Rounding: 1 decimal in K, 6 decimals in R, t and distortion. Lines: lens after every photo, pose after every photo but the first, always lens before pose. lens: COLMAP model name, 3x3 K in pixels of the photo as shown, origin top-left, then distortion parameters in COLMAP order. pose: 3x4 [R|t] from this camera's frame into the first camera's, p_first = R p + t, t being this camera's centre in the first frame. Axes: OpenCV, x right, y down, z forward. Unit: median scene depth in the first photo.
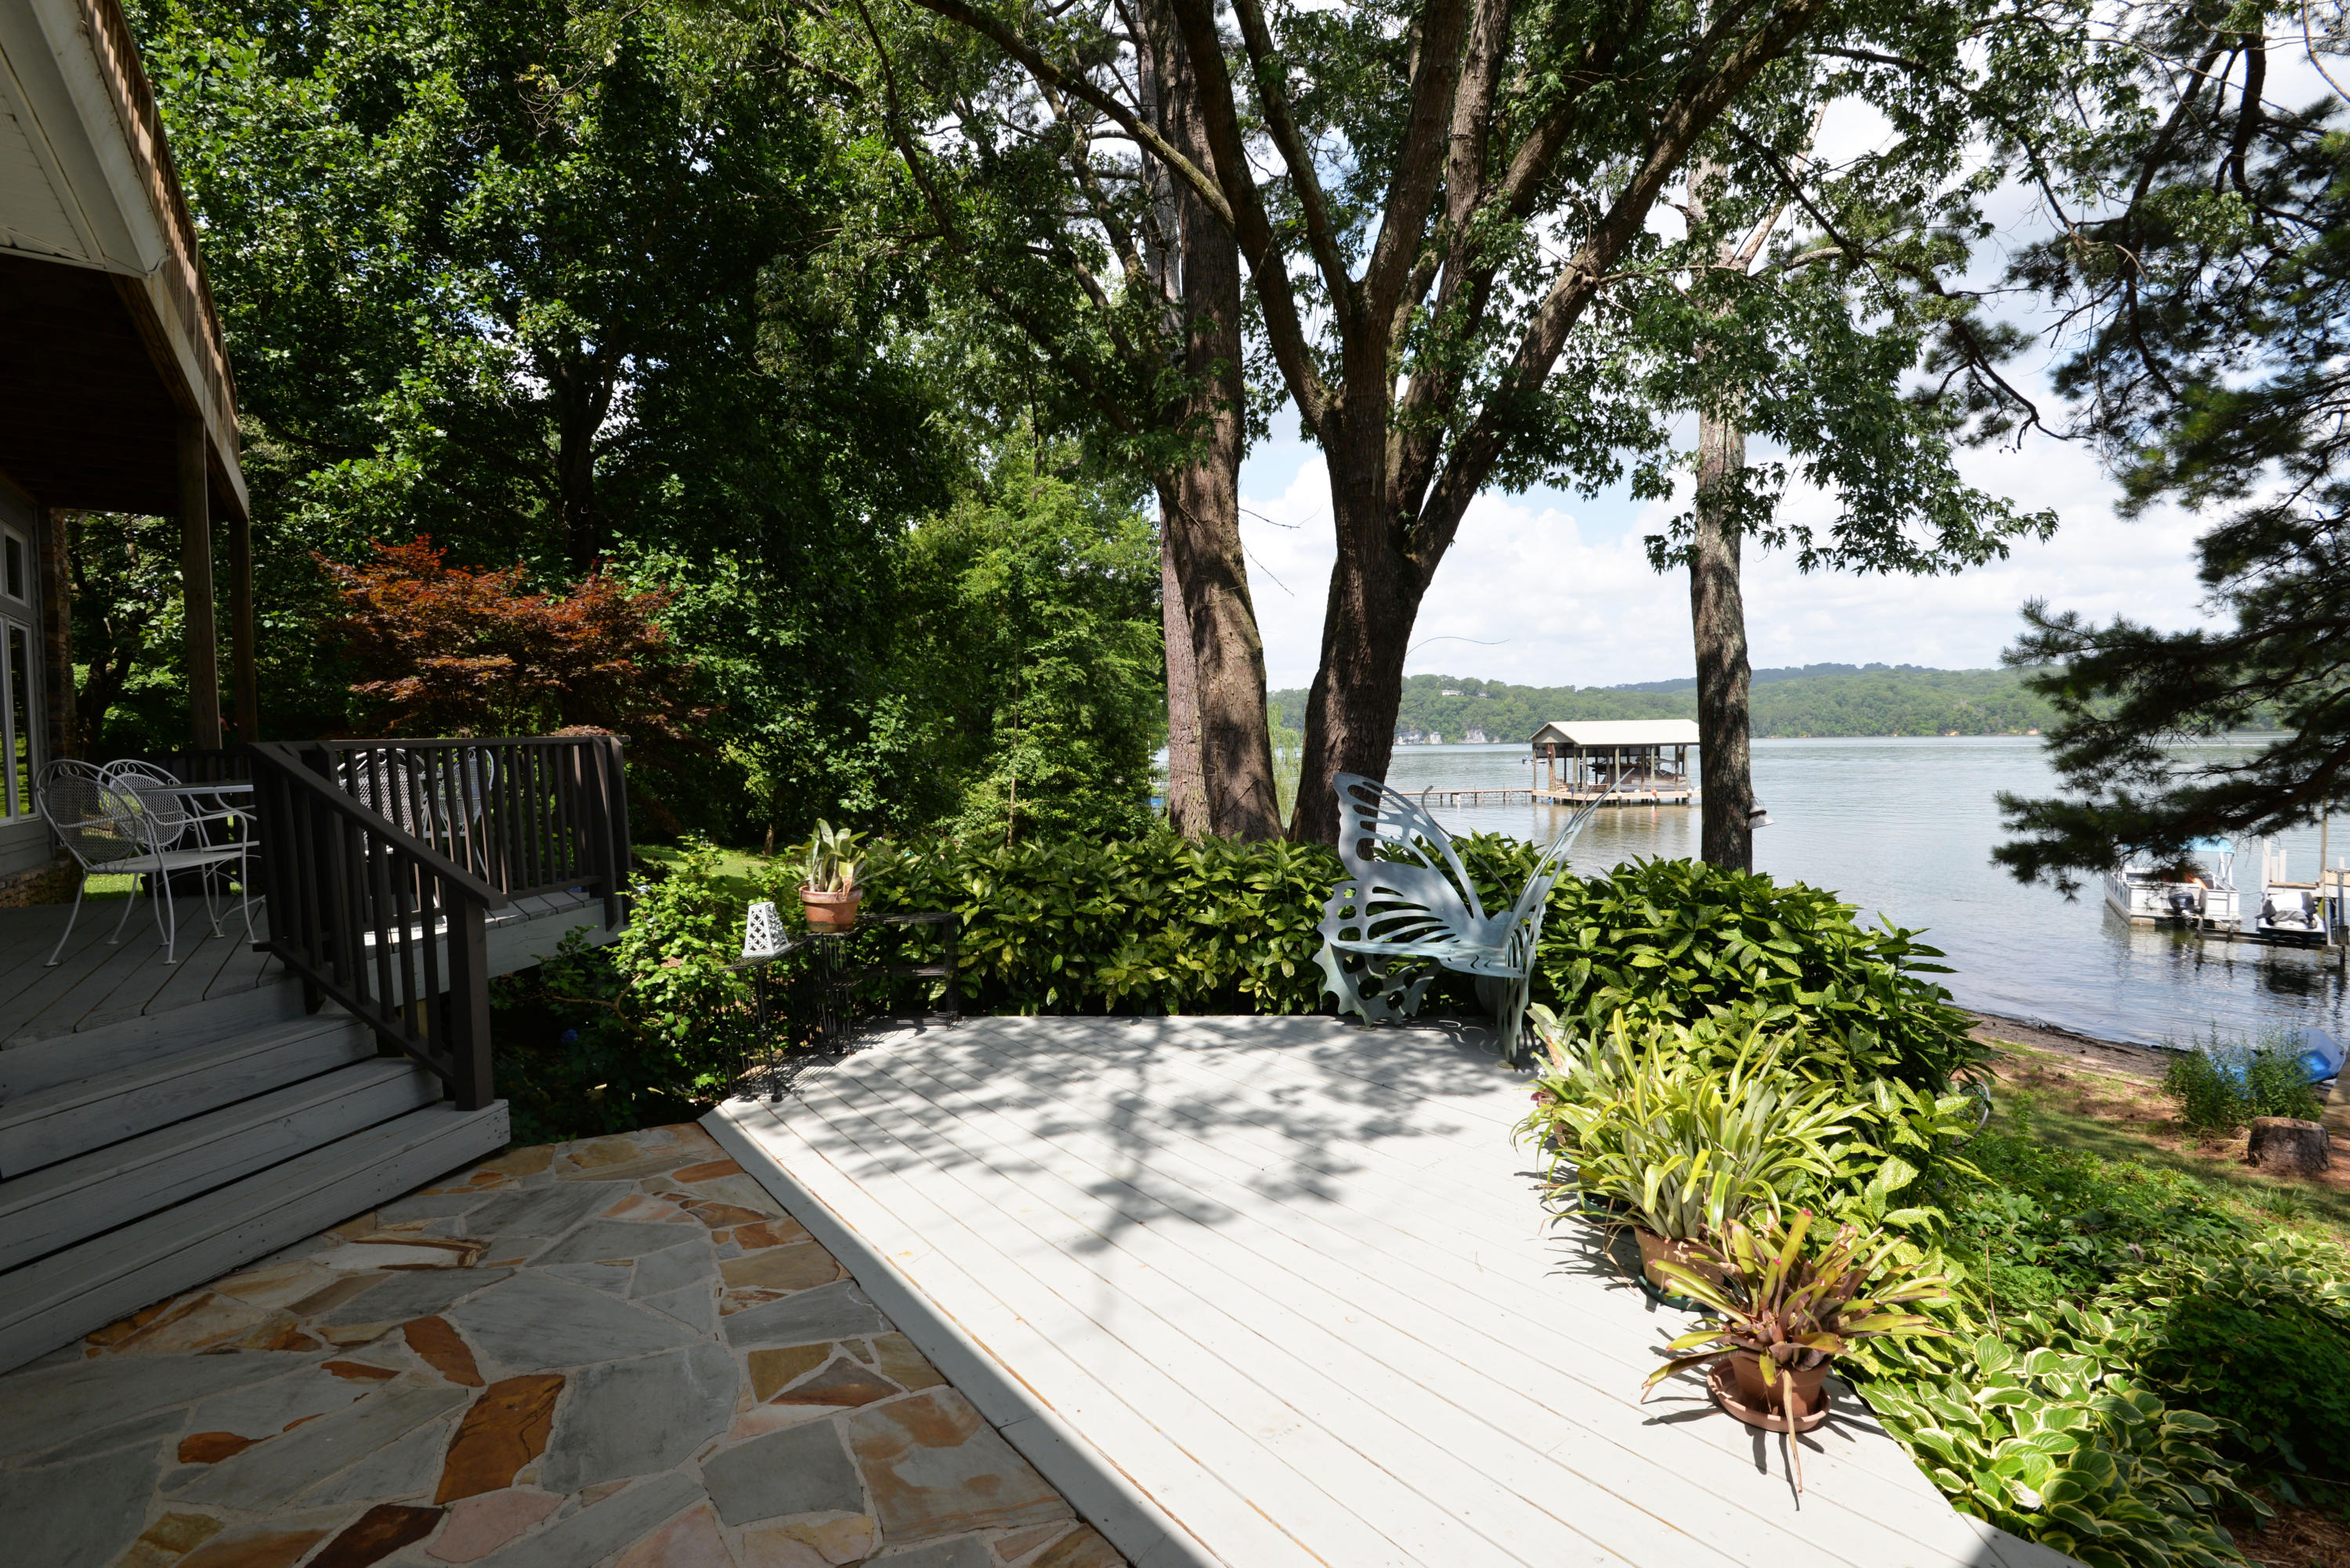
lens RADIAL K [[1106.8, 0, 1175.0], [0, 1106.8, 784.0], [0, 0, 1]] dist [-0.000302, -0.000095]
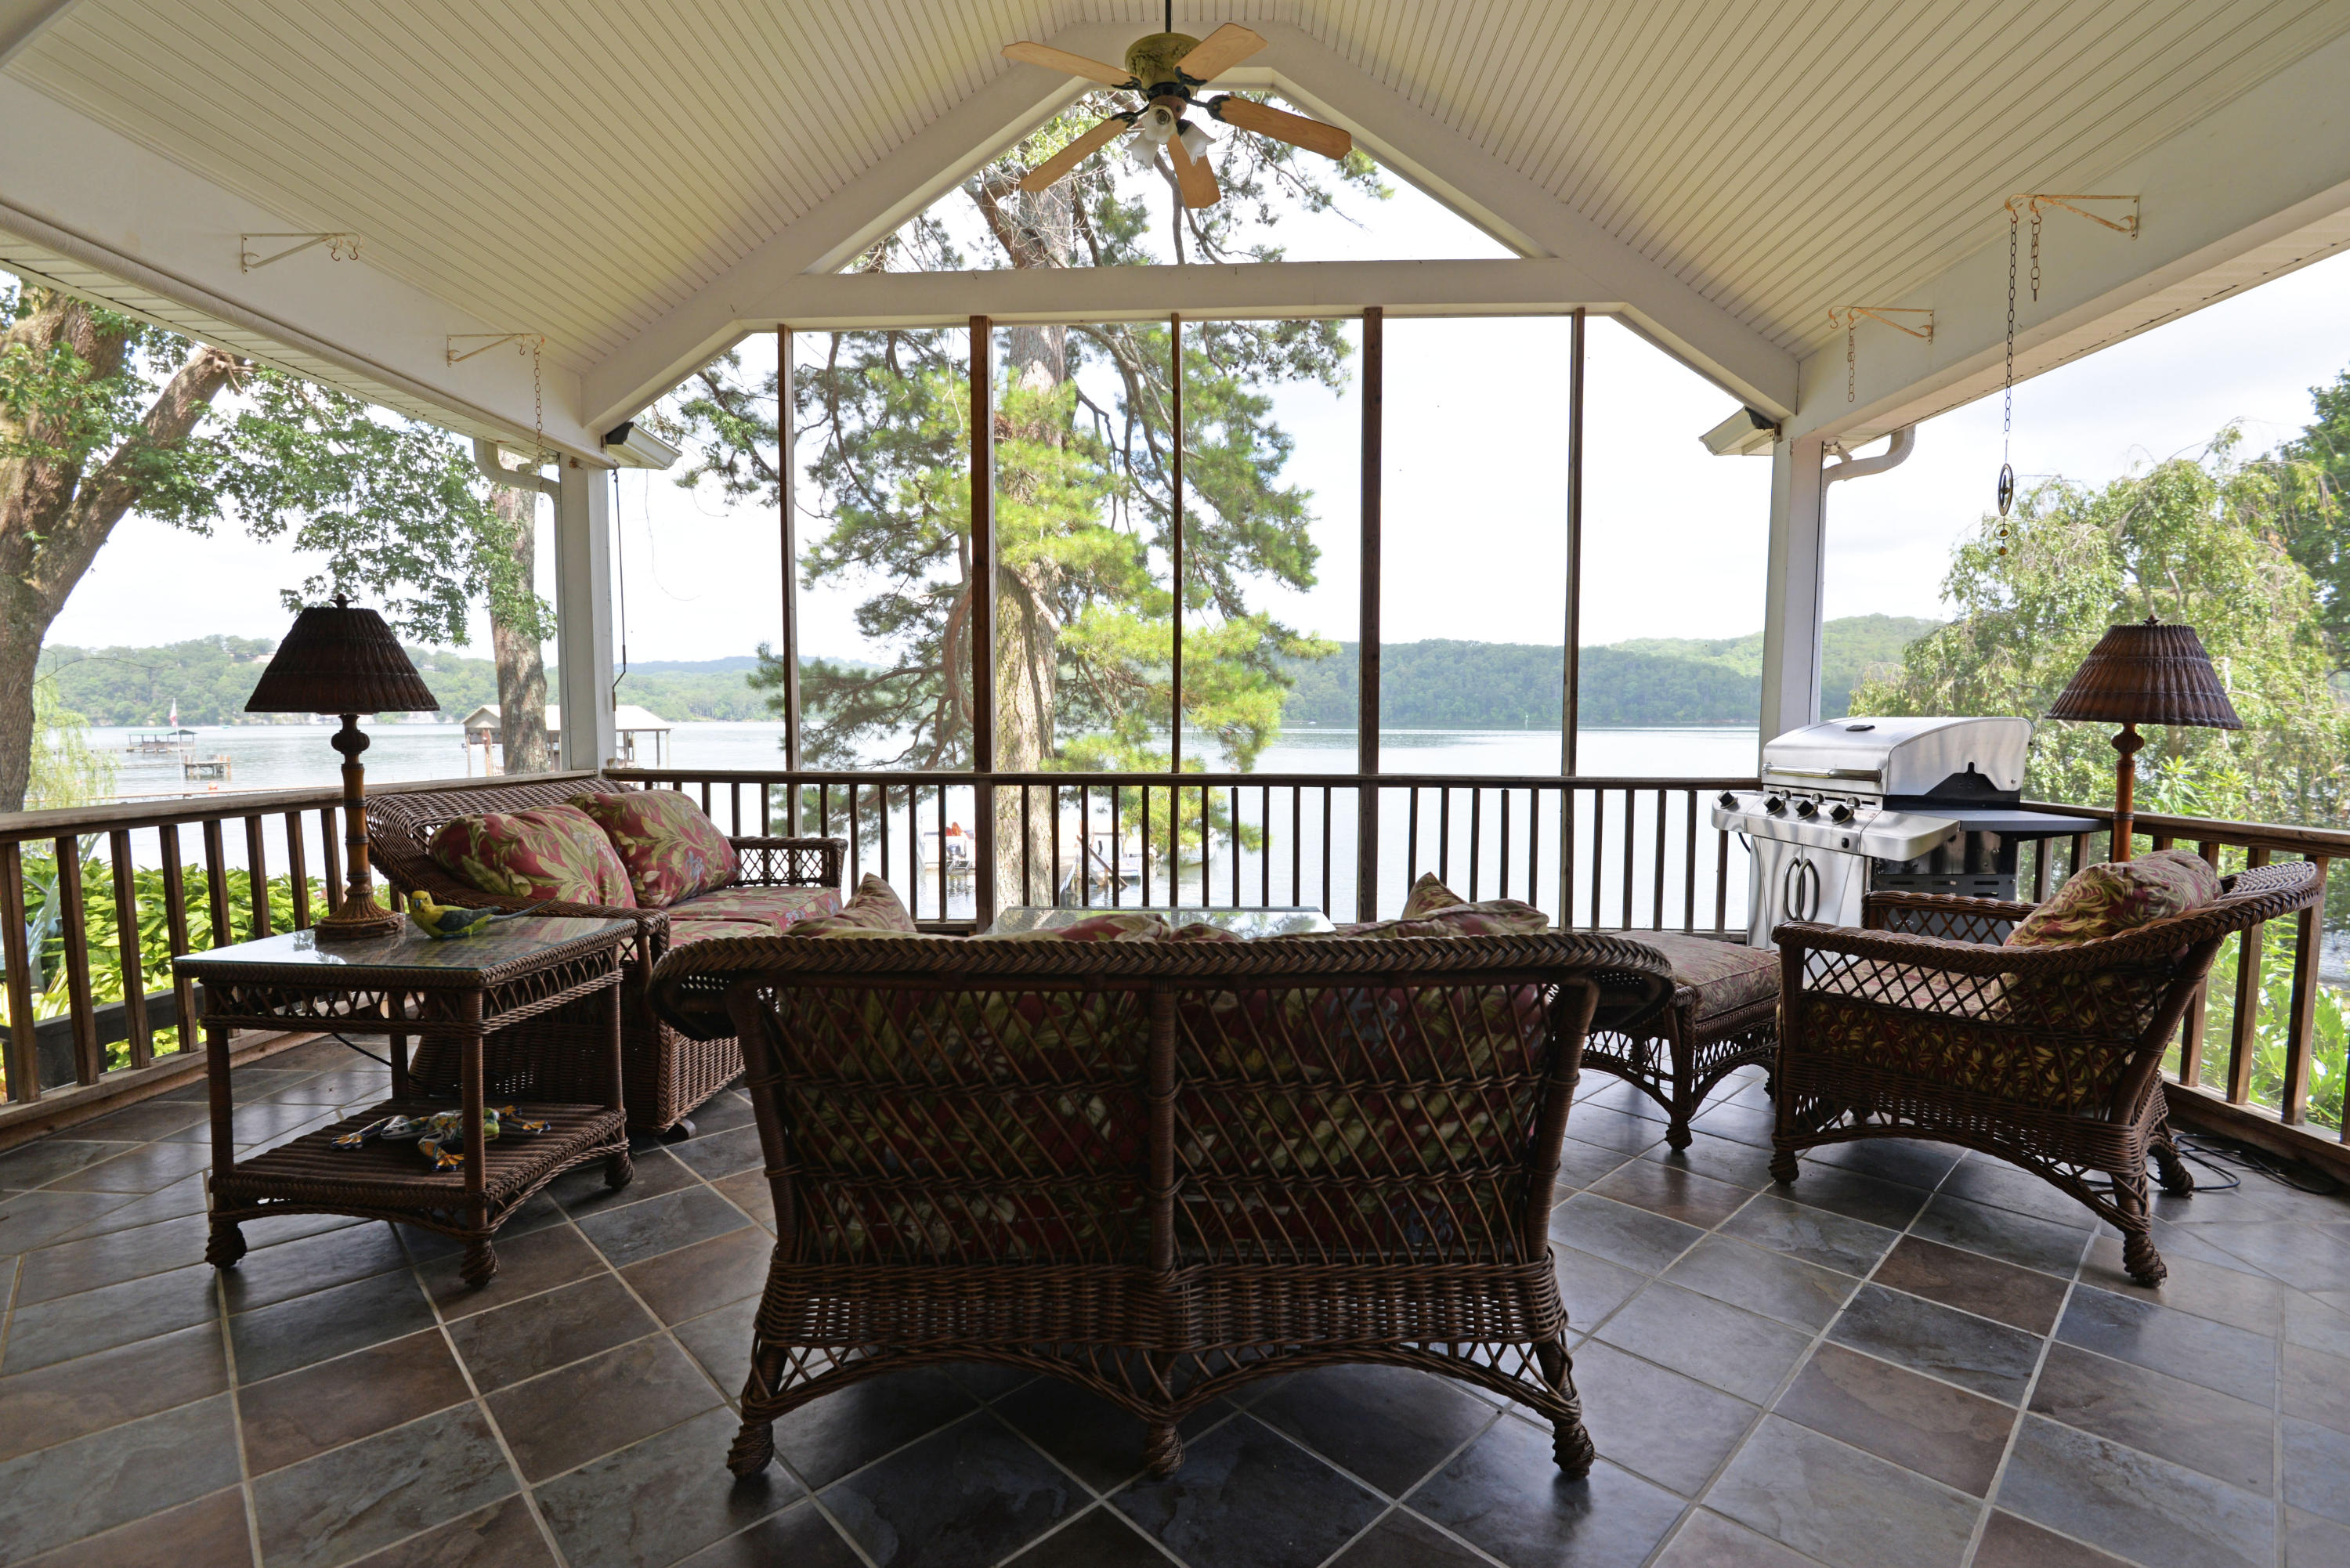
lens RADIAL K [[1098.5, 0, 1175.0], [0, 1098.5, 784.0], [0, 0, 1]] dist [-0.000762, -0.000238]
pose [[0.637360, -0.028128, 0.770053, 0.052451], [0.017705, 0.999604, 0.021859, -0.010034], [-0.770363, -0.000298, 0.637606, -0.241483]]
